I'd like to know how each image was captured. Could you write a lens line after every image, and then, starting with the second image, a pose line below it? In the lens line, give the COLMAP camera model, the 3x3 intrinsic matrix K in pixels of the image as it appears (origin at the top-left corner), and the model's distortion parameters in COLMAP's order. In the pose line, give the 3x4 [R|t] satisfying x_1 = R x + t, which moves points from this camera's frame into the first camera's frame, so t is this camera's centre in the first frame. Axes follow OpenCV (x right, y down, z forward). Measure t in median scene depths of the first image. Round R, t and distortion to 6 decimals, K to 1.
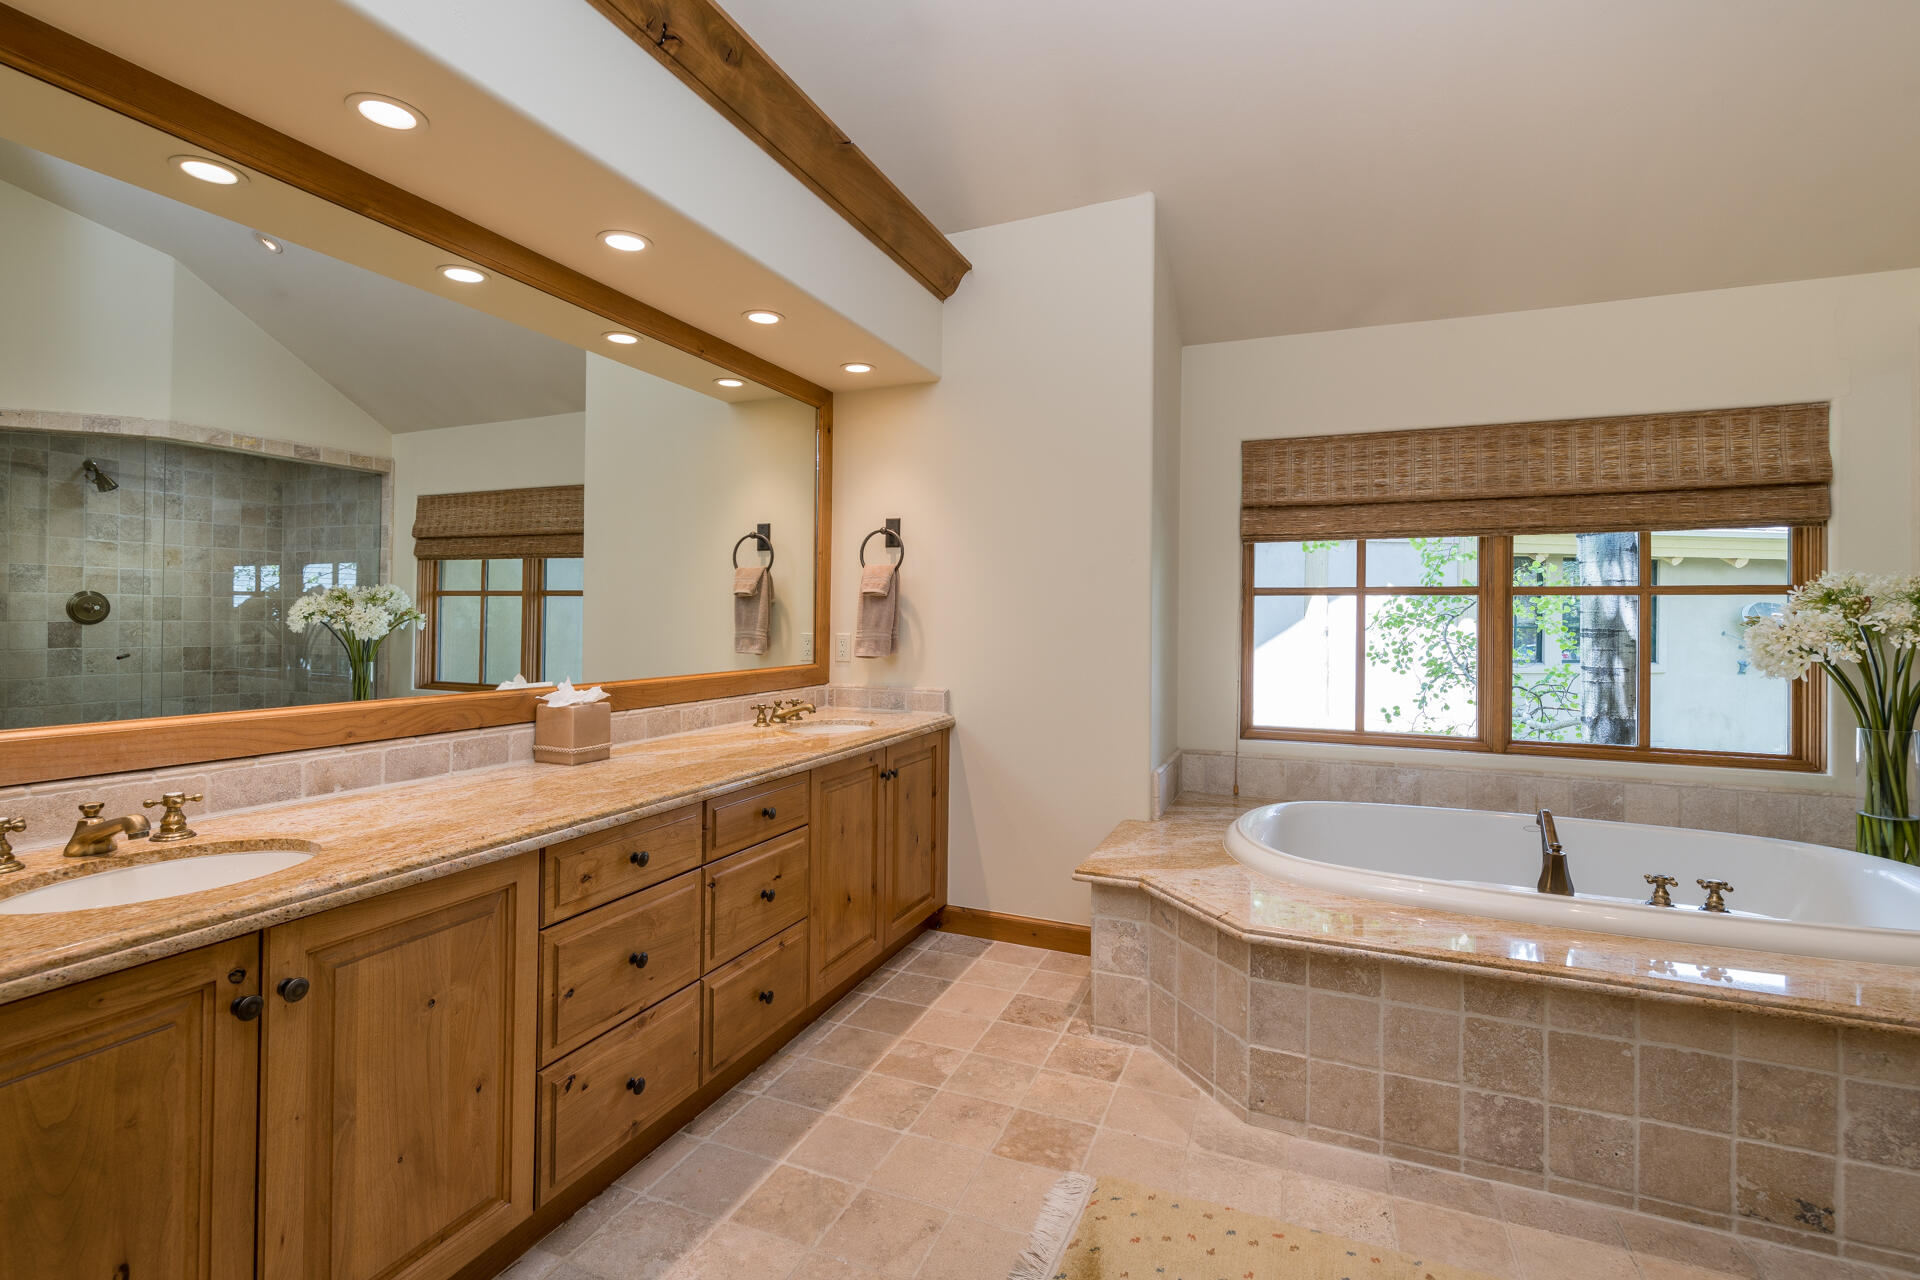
lens RADIAL K [[881.2, 0, 949.3], [0, 881.2, 630.2], [0, 0, 1]] dist [-0.000999, 0.000098]
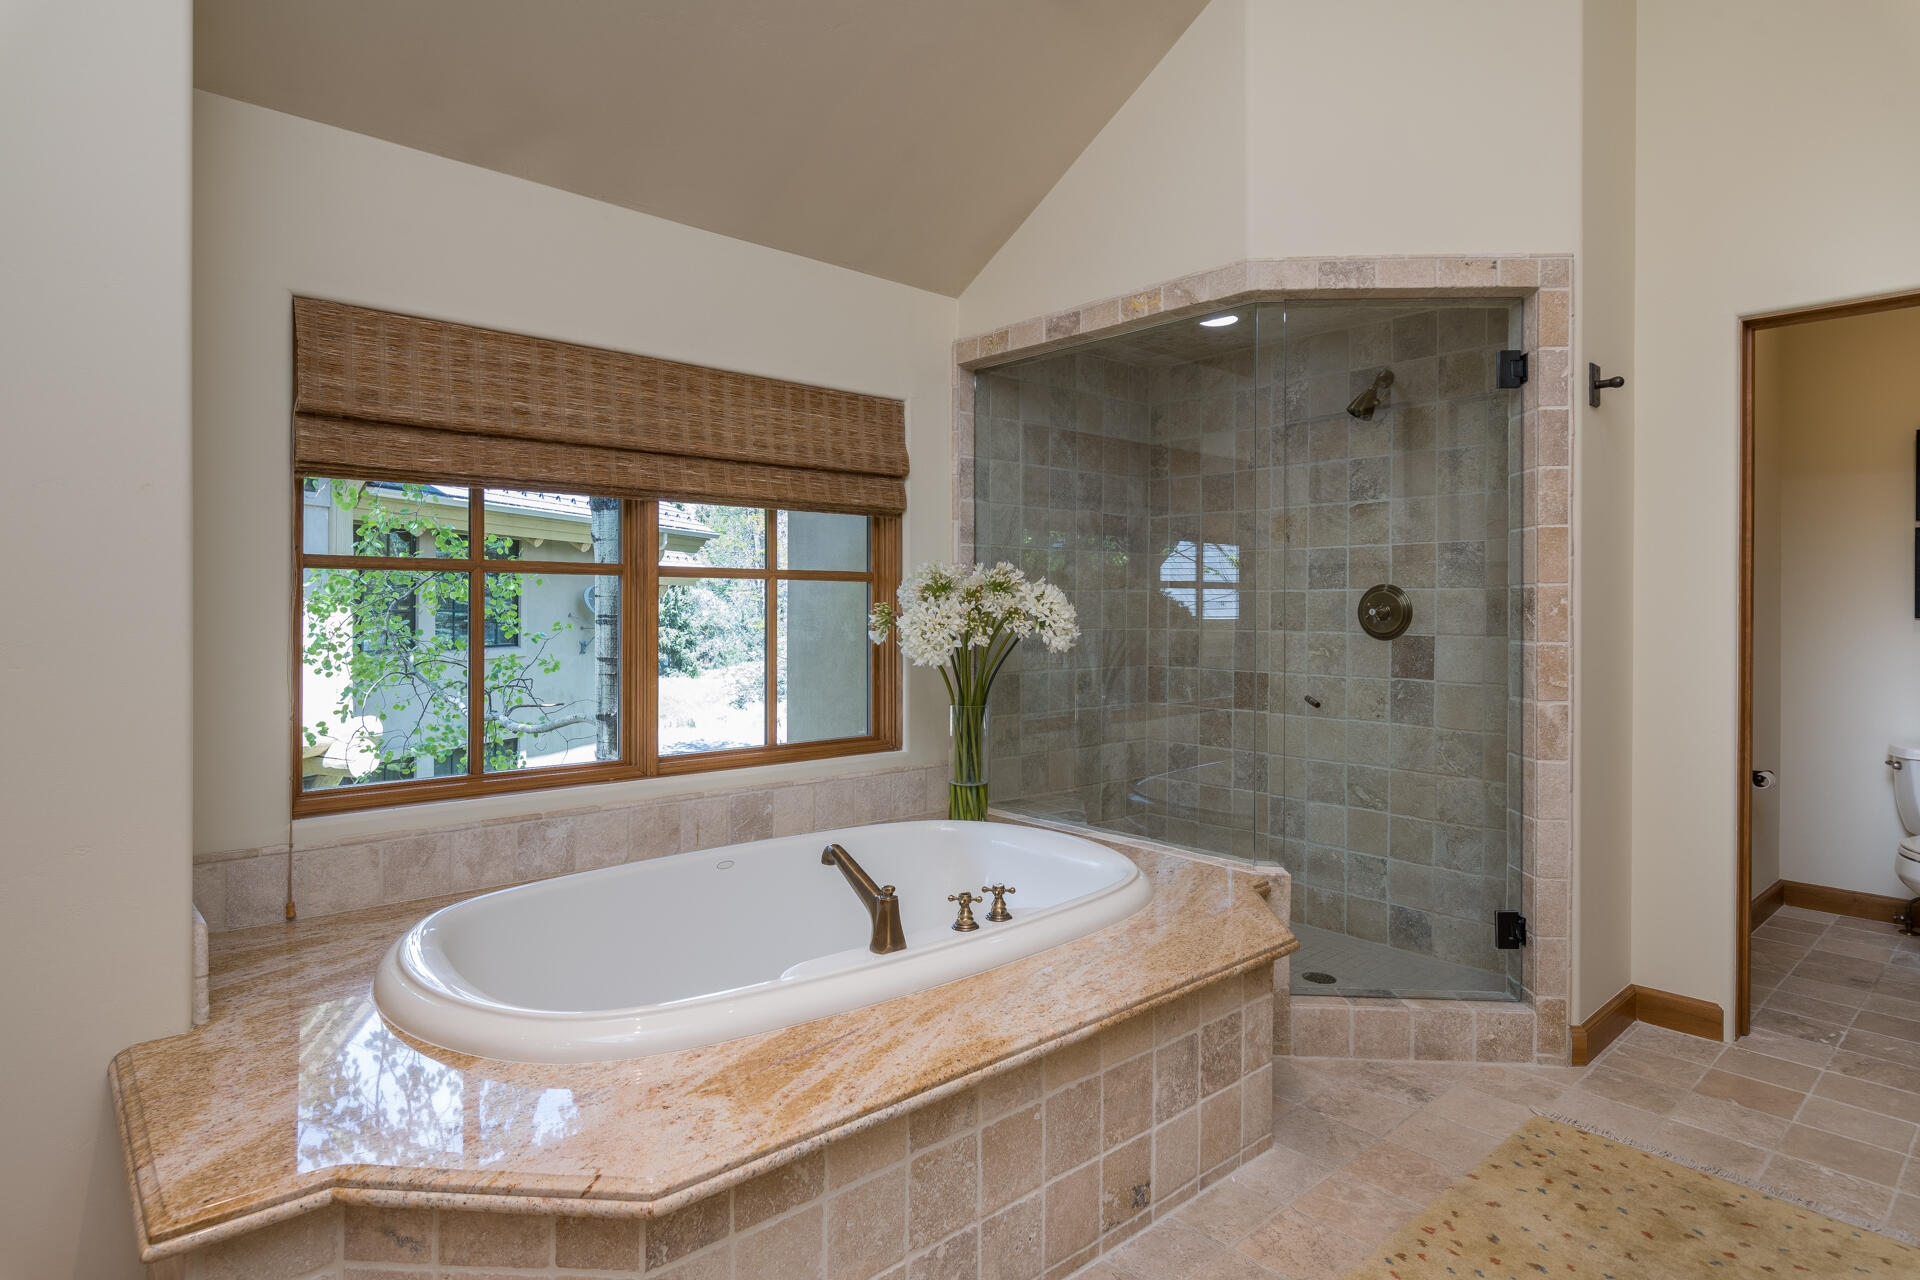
lens RADIAL K [[1037.0, 0, 960.8], [0, 1037.0, 614.8], [0, 0, 1]] dist [-0.002898, -0.000301]
pose [[0.429101, -0.013669, 0.903153, -0.102789], [0.012154, 0.999882, 0.009358, -0.011432], [-0.903175, 0.006962, 0.429217, 0.383896]]
